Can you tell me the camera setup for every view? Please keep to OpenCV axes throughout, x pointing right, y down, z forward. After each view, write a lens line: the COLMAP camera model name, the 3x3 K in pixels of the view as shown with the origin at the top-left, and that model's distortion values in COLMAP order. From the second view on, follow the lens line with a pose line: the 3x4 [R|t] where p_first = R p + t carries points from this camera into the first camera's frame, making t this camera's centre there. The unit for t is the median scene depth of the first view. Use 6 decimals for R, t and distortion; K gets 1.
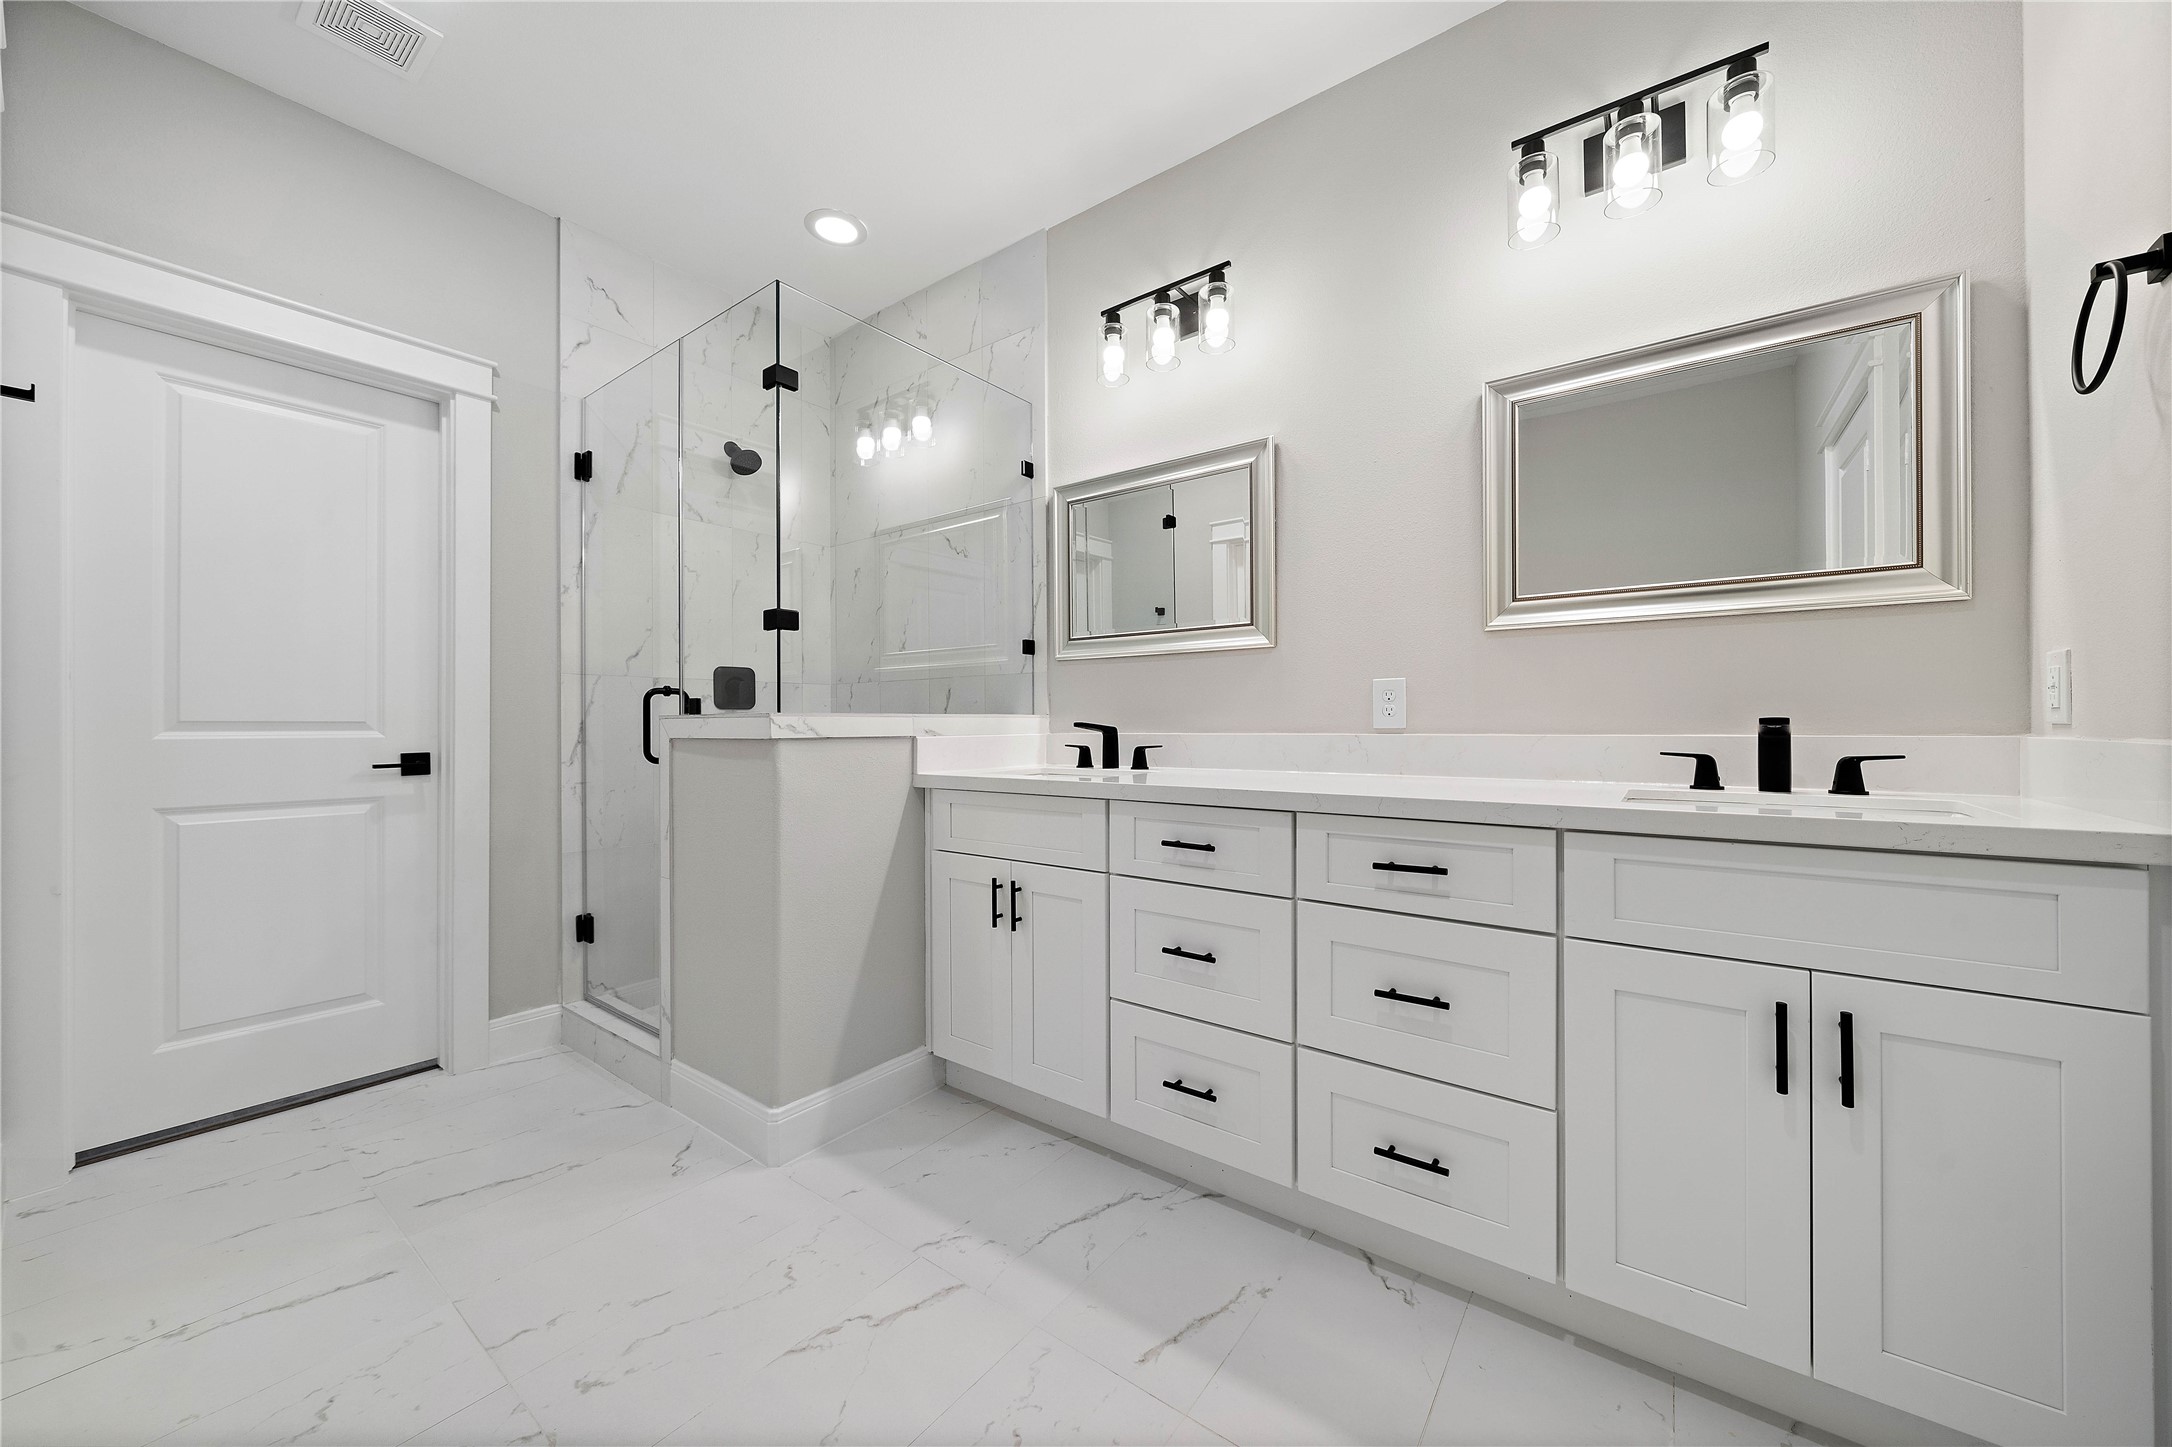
lens RADIAL K [[777.6, 0, 1056.0], [0, 777.6, 710.9], [0, 0, 1]] dist [-0.004730, 0.000620]
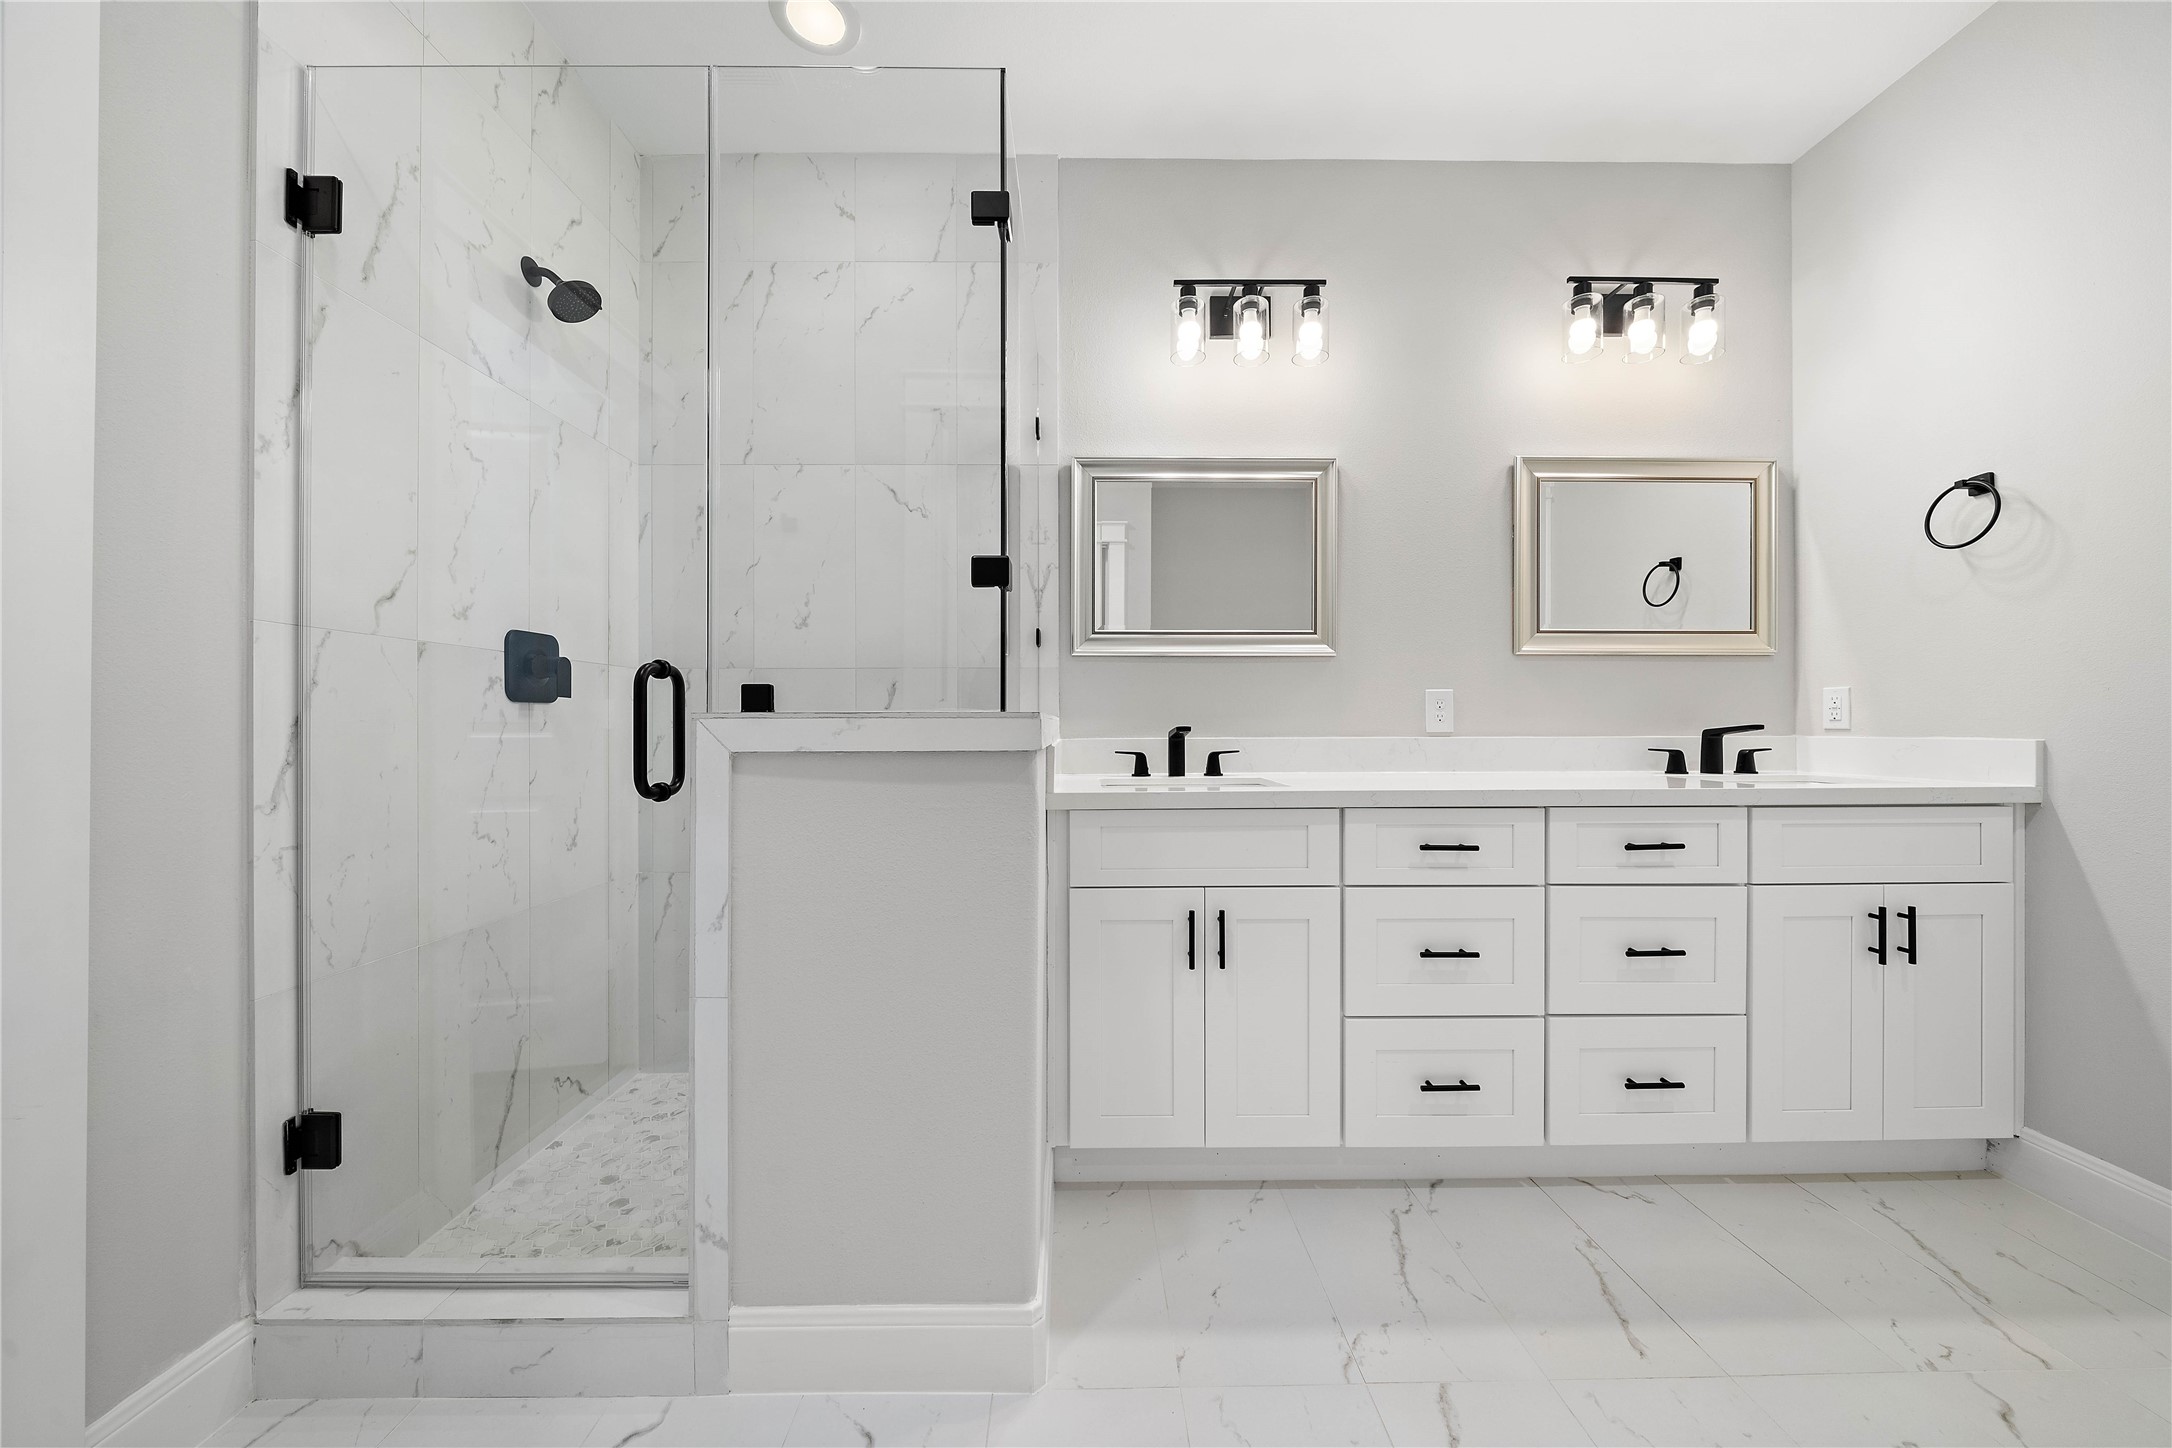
lens RADIAL K [[758.0, 0, 1085.9], [0, 758.0, 713.8], [0, 0, 1]] dist [-0.003543, 0.000030]
pose [[0.787187, 0.012752, 0.616583, -0.606672], [-0.012546, 0.999910, -0.004662, 0.006035], [-0.616587, -0.004066, 0.787276, 0.376799]]
